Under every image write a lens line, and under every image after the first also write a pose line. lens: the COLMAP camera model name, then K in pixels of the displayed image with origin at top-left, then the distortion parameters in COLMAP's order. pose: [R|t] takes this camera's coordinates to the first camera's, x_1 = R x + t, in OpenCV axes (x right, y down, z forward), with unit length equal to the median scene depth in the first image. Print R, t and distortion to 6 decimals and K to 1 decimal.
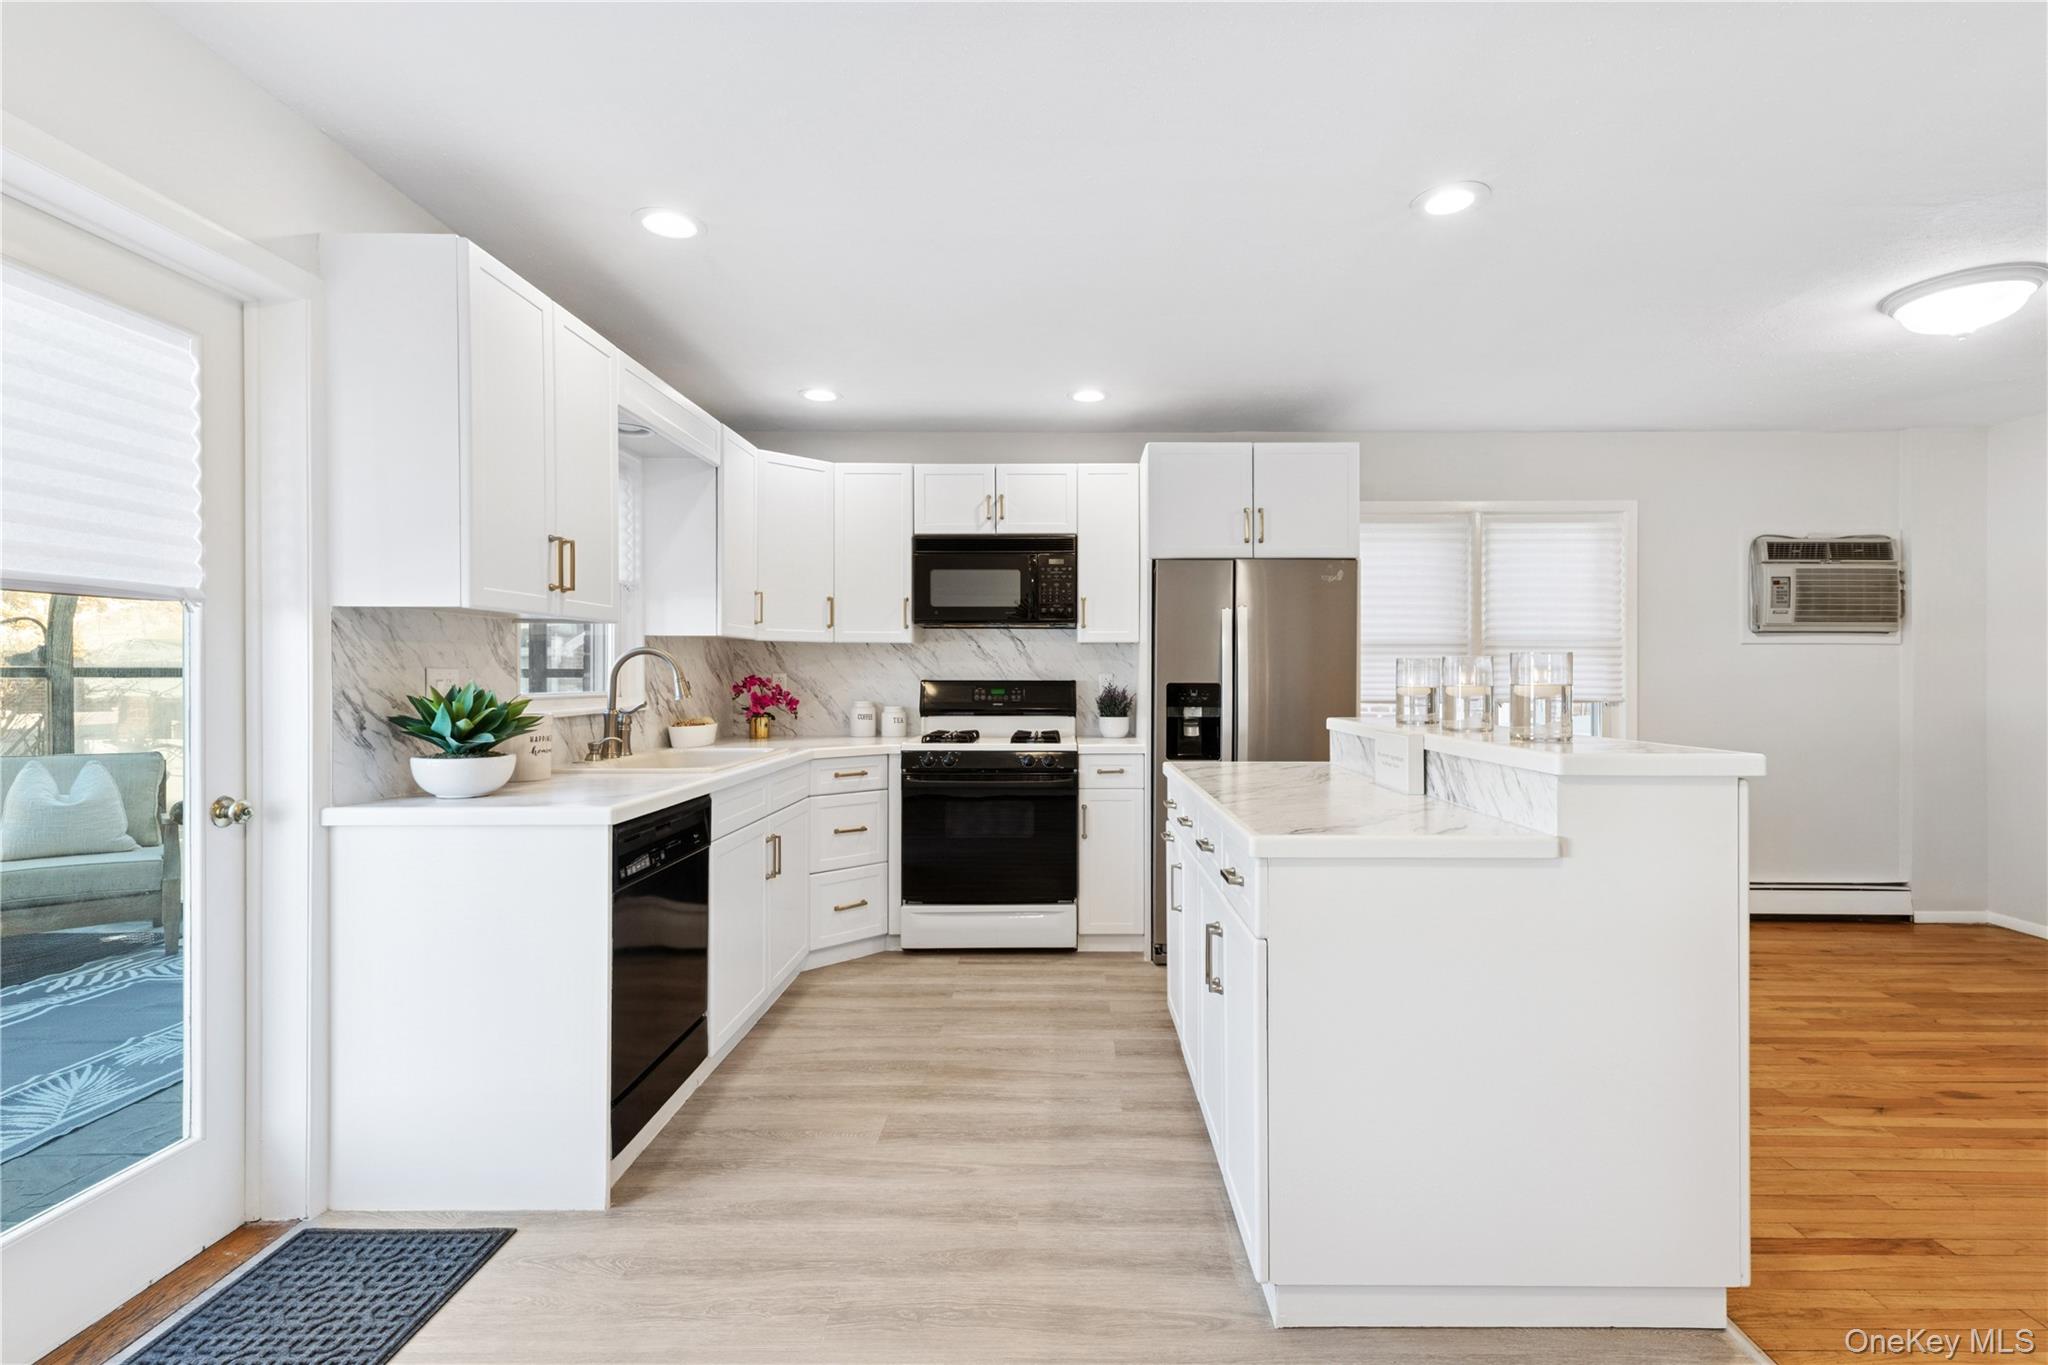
lens RADIAL K [[936.0, 0, 1058.6], [0, 936.0, 682.7], [0, 0, 1]] dist [0.010247, -0.006145]
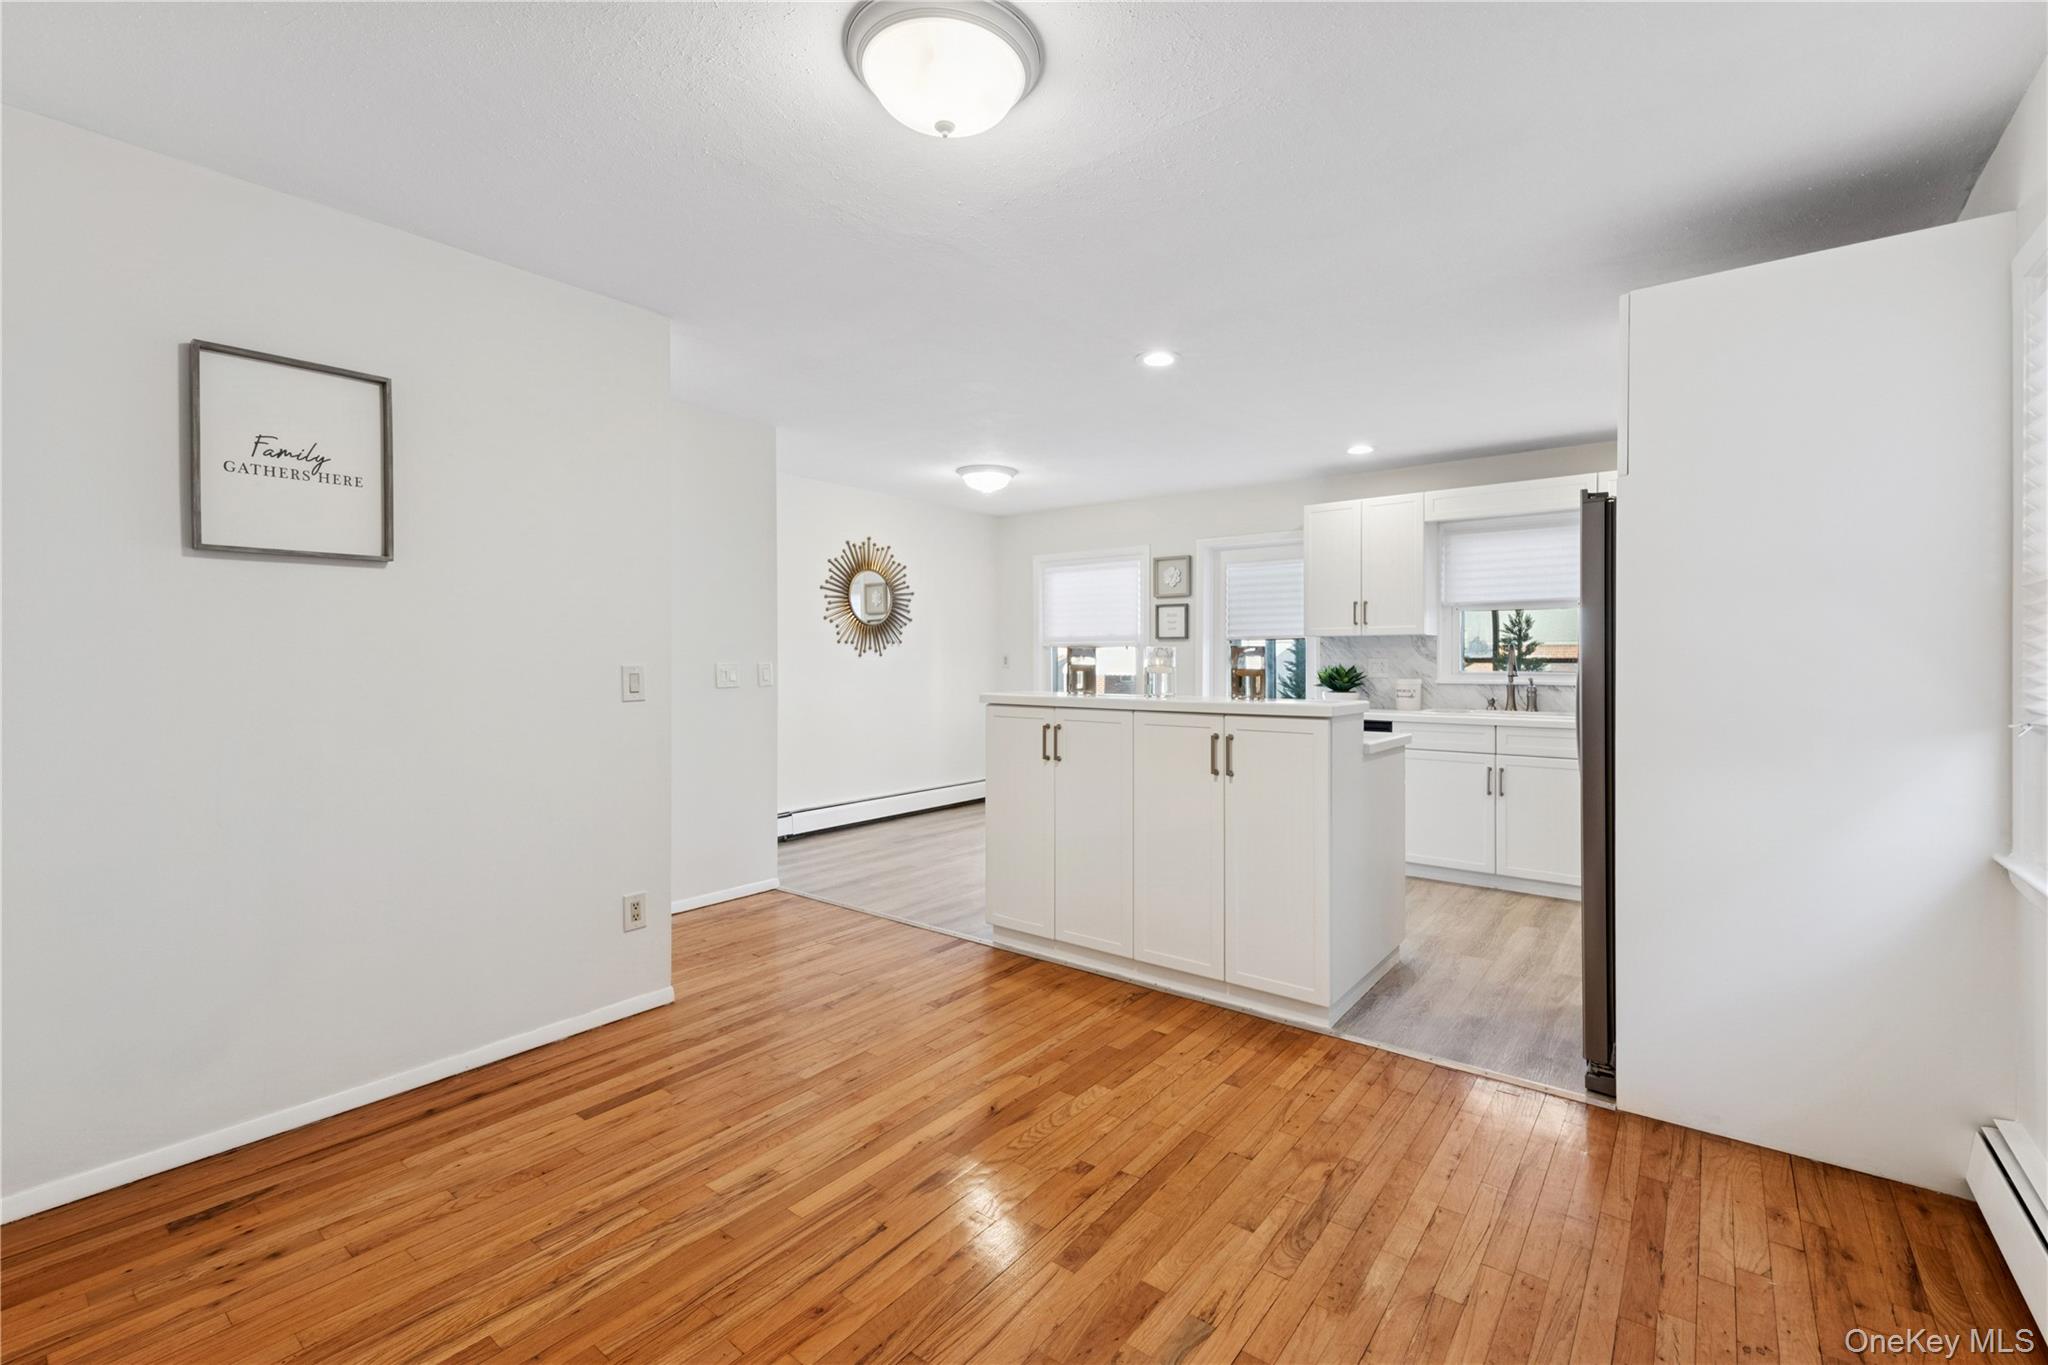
lens RADIAL K [[863.4, 0, 1036.9], [0, 863.4, 678.0], [0, 0, 1]] dist [-0.009761, -0.000968]
pose [[-0.608437, 0.017036, -0.793420, 1.064950], [-0.003134, 0.999710, 0.023868, -0.009794], [0.793596, 0.017009, -0.608207, 1.085371]]
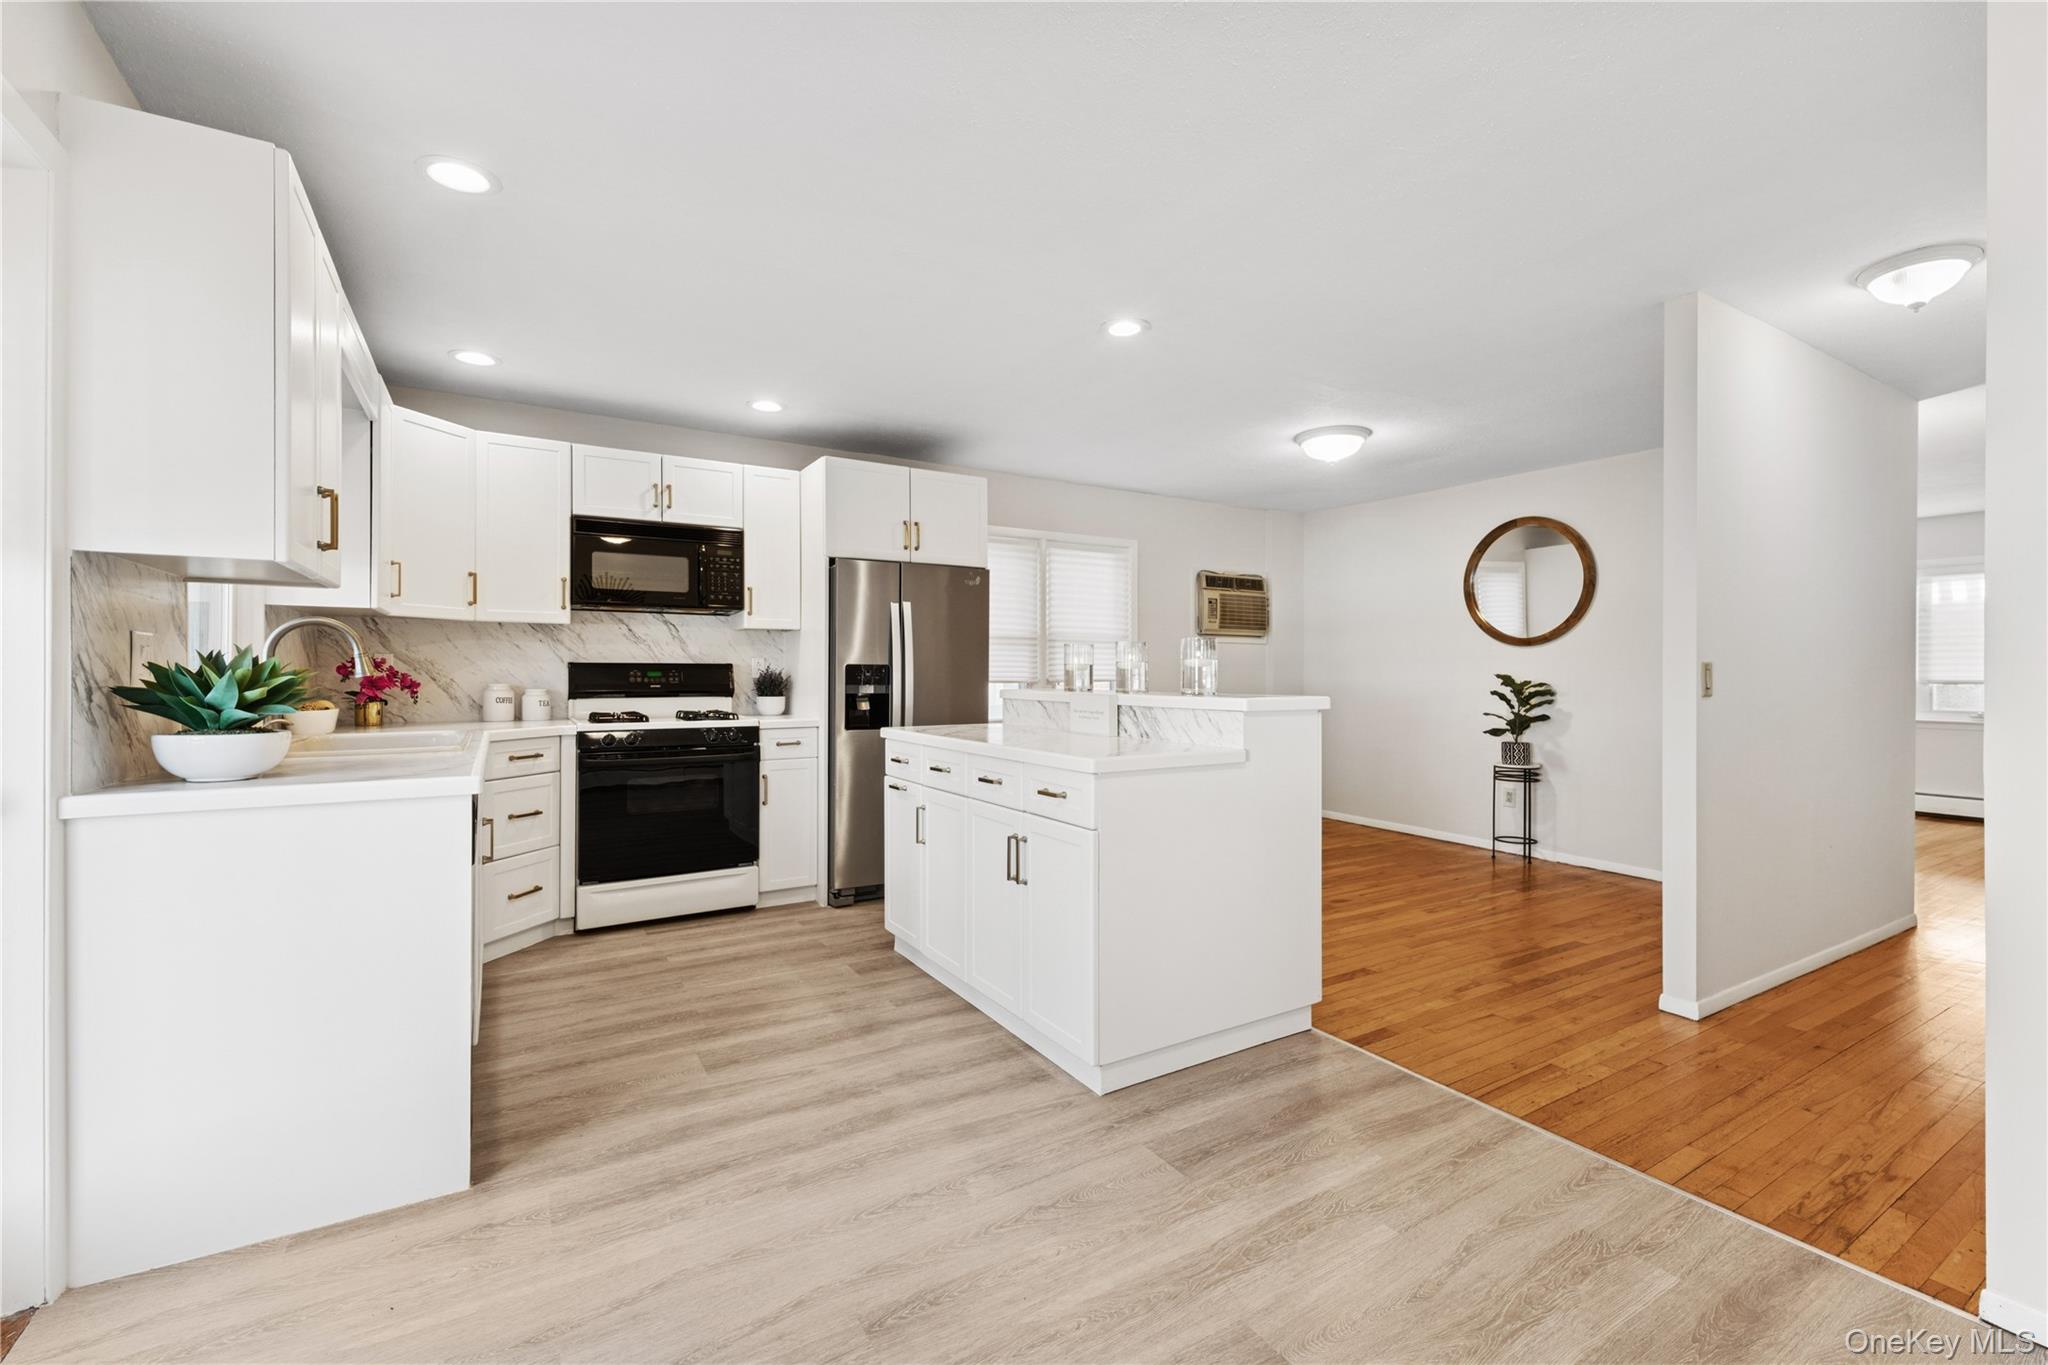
lens RADIAL K [[863.4, 0, 1039.3], [0, 863.4, 673.5], [0, 0, 1]] dist [-0.009761, -0.000968]
pose [[0.848686, 0.000959, 0.528896, -0.251985], [0.001728, 0.999988, -0.004585, 0.017292], [-0.528894, 0.004805, 0.848674, -0.039262]]
